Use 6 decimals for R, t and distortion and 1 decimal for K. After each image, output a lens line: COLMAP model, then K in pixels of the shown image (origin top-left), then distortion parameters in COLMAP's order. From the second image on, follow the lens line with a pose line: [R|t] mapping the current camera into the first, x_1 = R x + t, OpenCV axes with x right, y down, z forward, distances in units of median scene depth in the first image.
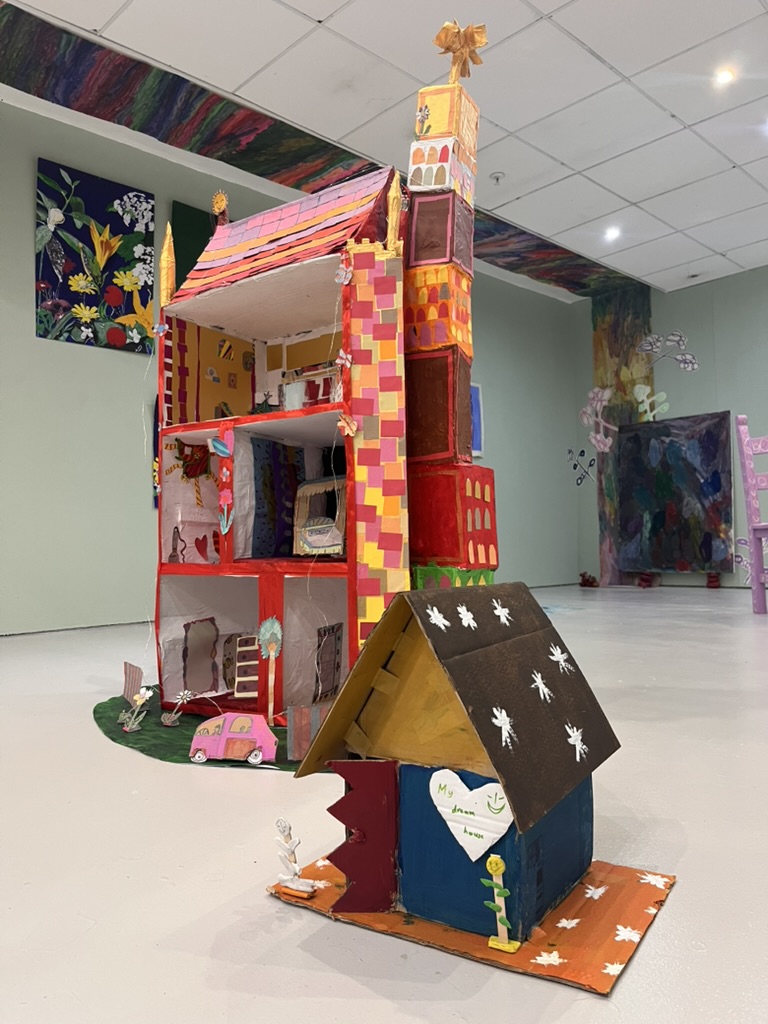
lens RADIAL K [[779.2, 0, 381.7], [0, 779.2, 529.7], [0, 0, 1]] dist [0.065533, -0.078678]
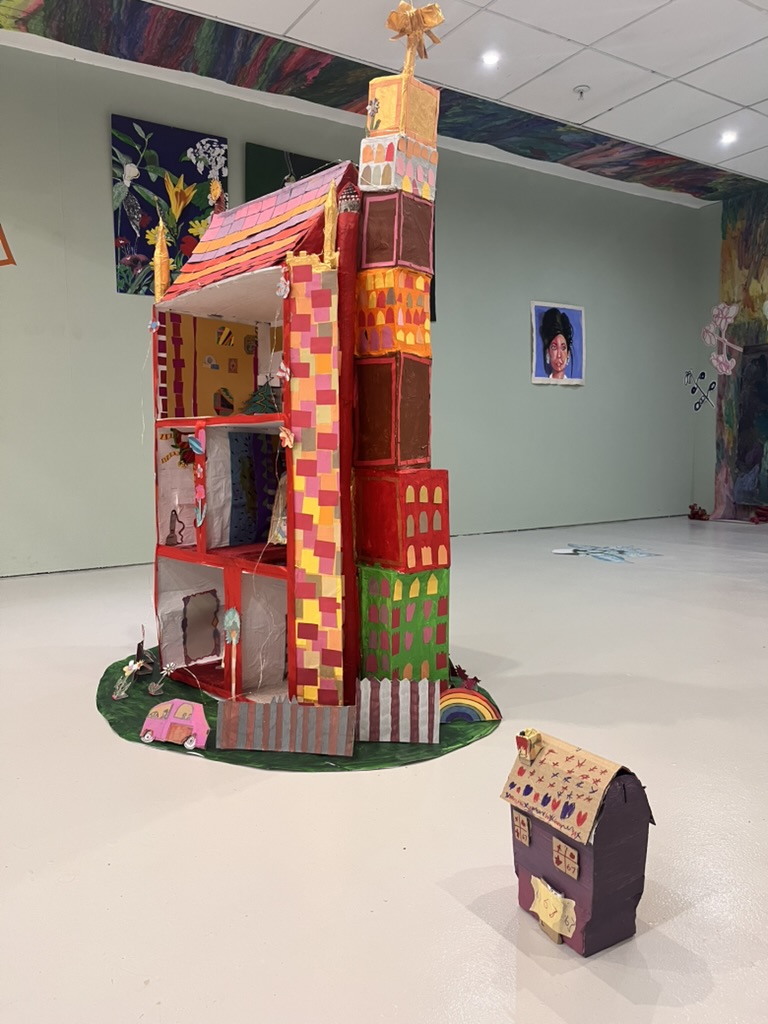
lens RADIAL K [[774.8, 0, 387.0], [0, 774.8, 525.9], [0, 0, 1]] dist [0.067553, -0.079239]
pose [[0.981209, 0.030096, -0.190585, 0.236524], [-0.005776, 0.991899, 0.126898, -0.121065], [0.192860, -0.123413, 0.973434, -0.002725]]
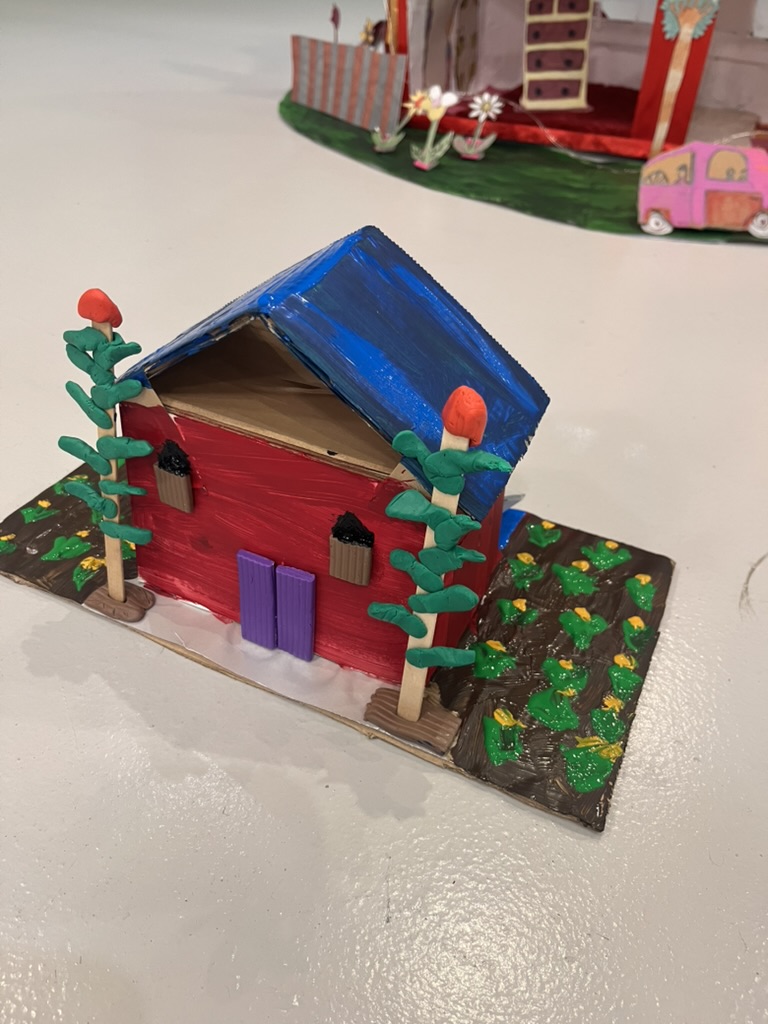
lens RADIAL K [[784.5, 0, 381.6], [0, 784.5, 510.4], [0, 0, 1]] dist [0.063679, -0.096409]
pose [[0.982988, -0.057816, 0.174331, -0.404781], [-0.063566, 0.783411, 0.618244, 0.080949], [-0.172317, -0.618809, 0.766409, 0.344071]]
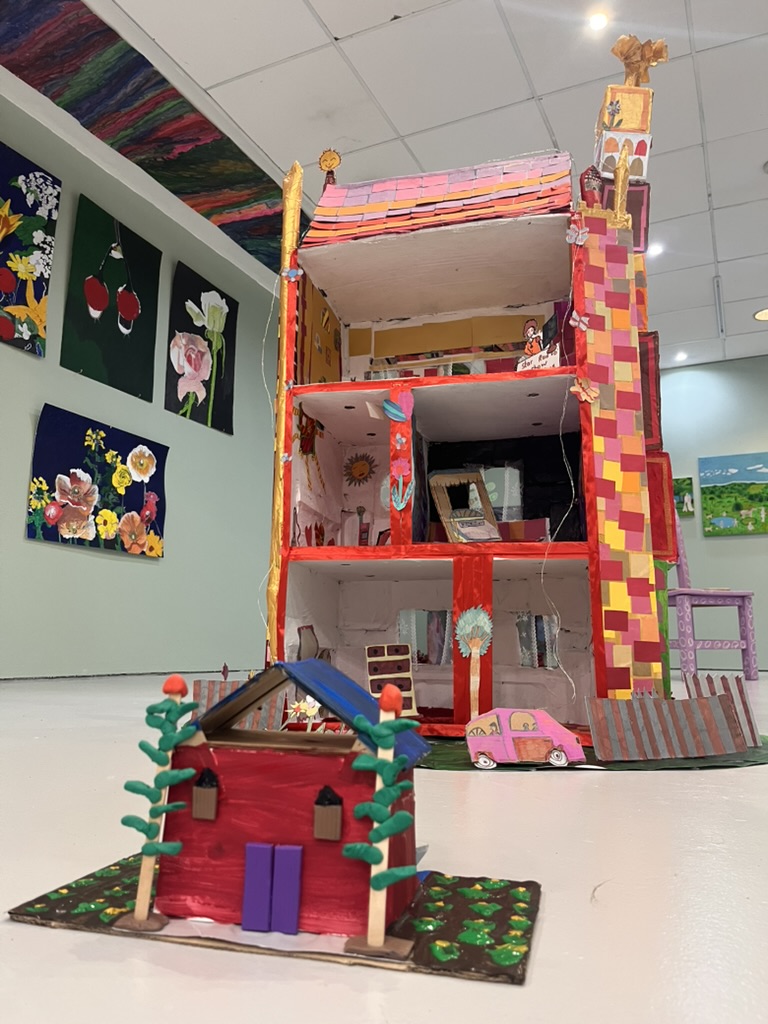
lens RADIAL K [[779.2, 0, 381.7], [0, 779.2, 529.7], [0, 0, 1]] dist [0.065533, -0.078678]
pose [[0.932735, 0.082201, 0.351067, -0.461666], [-0.034817, 0.989649, -0.139219, 0.129350], [-0.358877, 0.117632, 0.925943, 0.216509]]
